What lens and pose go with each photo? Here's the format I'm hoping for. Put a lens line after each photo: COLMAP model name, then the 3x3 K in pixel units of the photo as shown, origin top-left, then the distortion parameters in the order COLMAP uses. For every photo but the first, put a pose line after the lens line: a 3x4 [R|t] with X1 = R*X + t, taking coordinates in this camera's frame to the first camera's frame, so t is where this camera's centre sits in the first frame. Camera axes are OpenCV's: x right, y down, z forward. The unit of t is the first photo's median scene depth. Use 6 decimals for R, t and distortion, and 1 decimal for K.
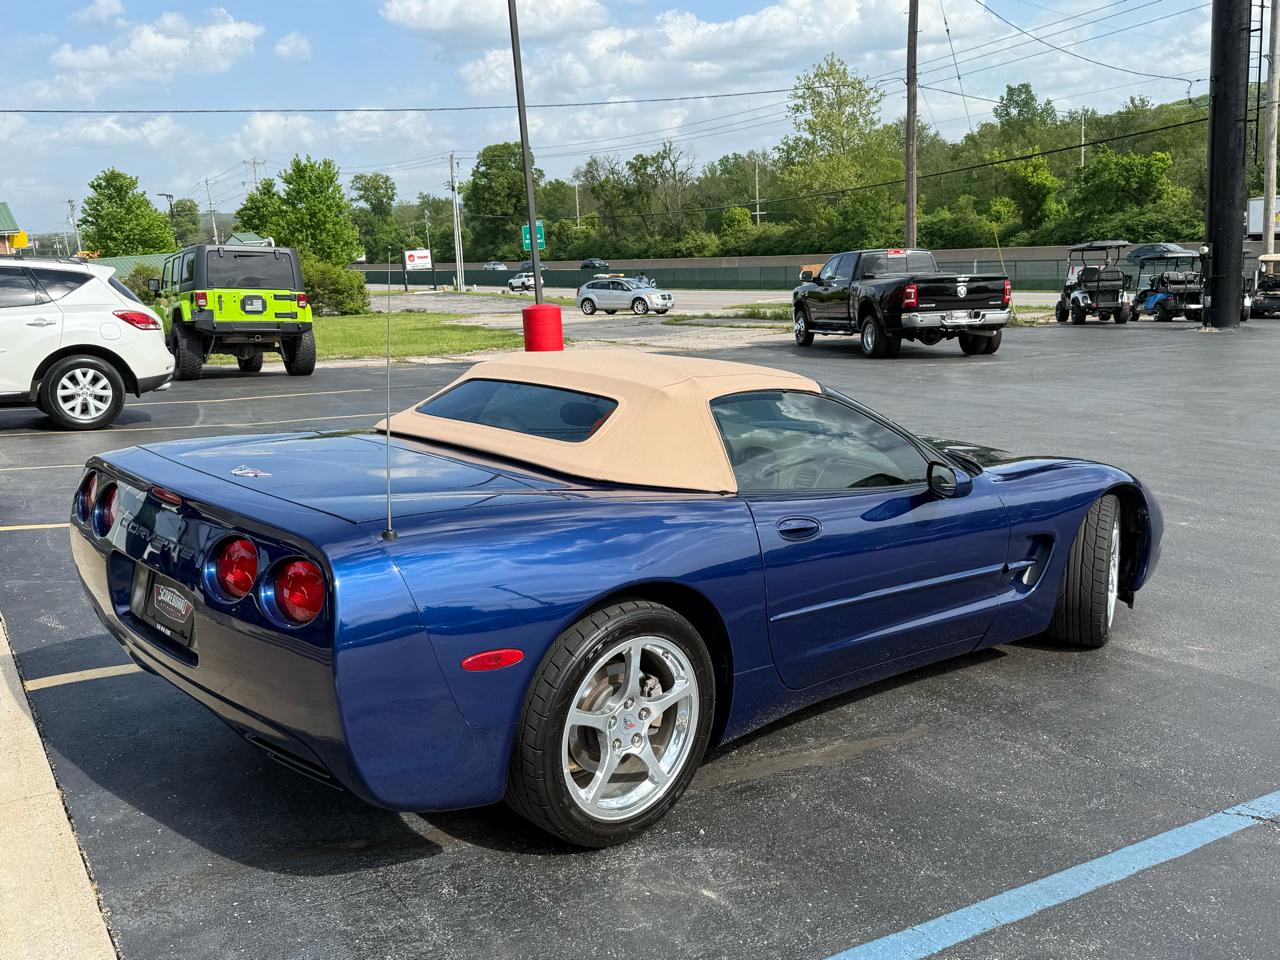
lens RADIAL K [[1197.6, 0, 626.7], [0, 1197.6, 473.1], [0, 0, 1]] dist [0.182418, -0.399033]
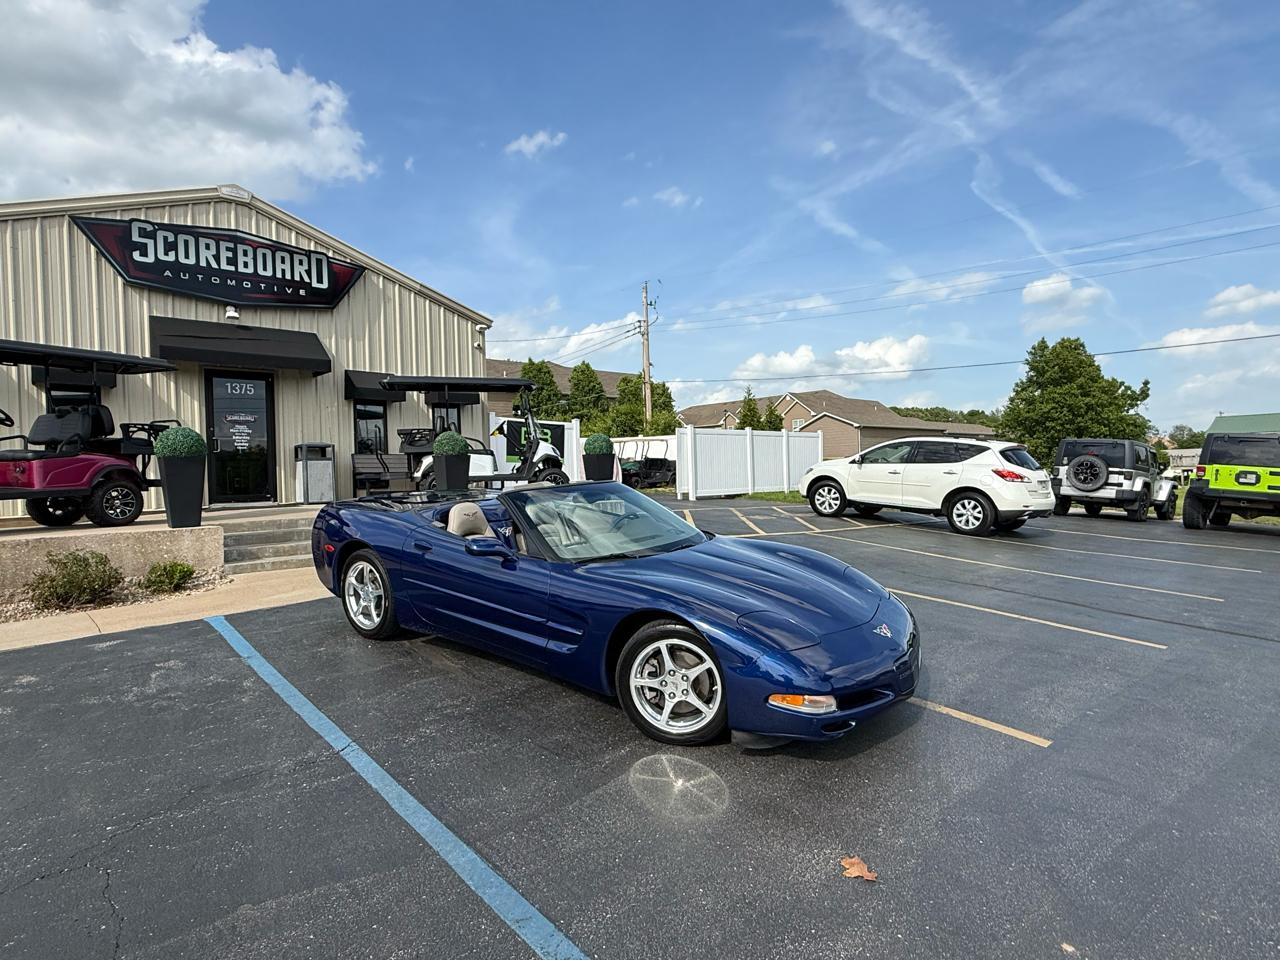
lens RADIAL K [[705.1, 0, 640.0], [0, 705.1, 480.0], [0, 0, 1]] dist [0.002741, 0.002263]
pose [[0.187121, 0.070643, -0.979793, 0.245229], [-0.189166, 0.981334, 0.034627, -0.031925], [0.963951, 0.178864, 0.196992, 0.182638]]
